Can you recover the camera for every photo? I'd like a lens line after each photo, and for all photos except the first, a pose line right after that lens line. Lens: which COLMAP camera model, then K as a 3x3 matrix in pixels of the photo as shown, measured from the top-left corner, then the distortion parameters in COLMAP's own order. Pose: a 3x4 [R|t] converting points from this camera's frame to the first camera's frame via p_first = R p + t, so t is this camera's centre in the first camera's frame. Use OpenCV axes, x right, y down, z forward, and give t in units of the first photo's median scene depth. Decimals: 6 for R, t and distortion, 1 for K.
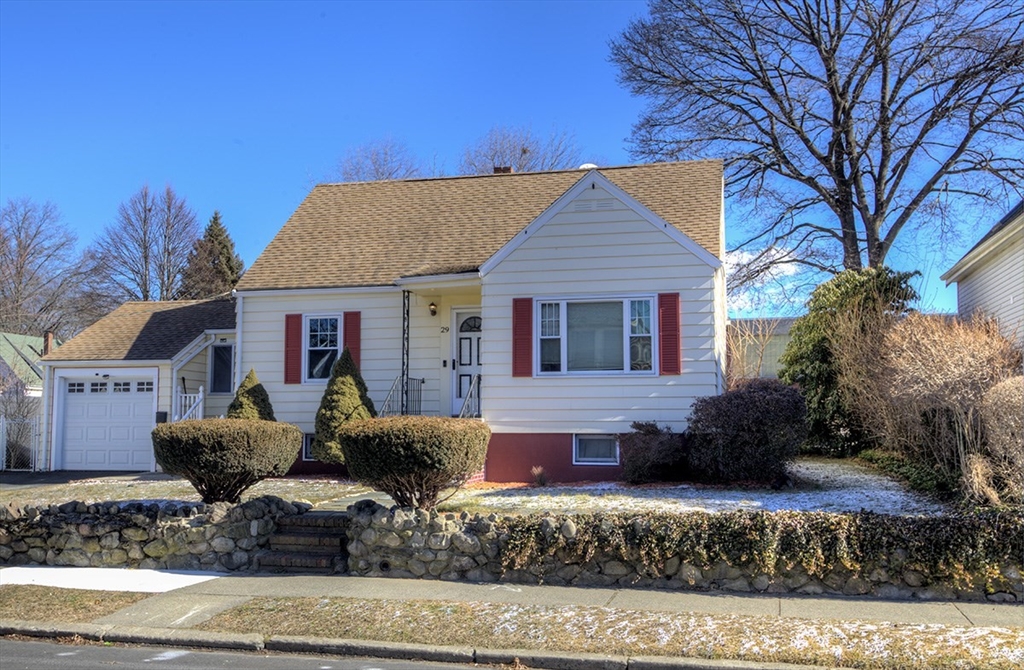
lens RADIAL K [[993.6, 0, 510.9], [0, 993.6, 354.0], [0, 0, 1]] dist [0.013173, -0.016838]
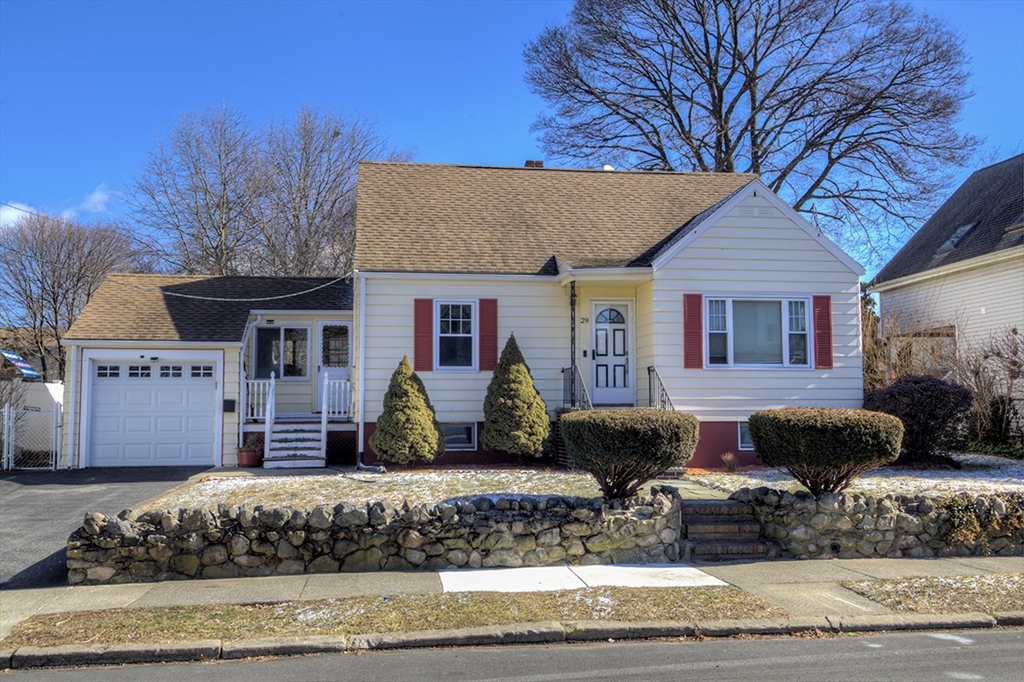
lens RADIAL K [[977.5, 0, 512.0], [0, 977.5, 341.0], [0, 0, 1]] dist [0.017540, -0.010885]
pose [[0.928300, 0.024499, 0.371025, -0.565693], [-0.024749, 0.999685, -0.004086, 0.002932], [-0.371008, -0.005390, 0.928614, 0.104252]]
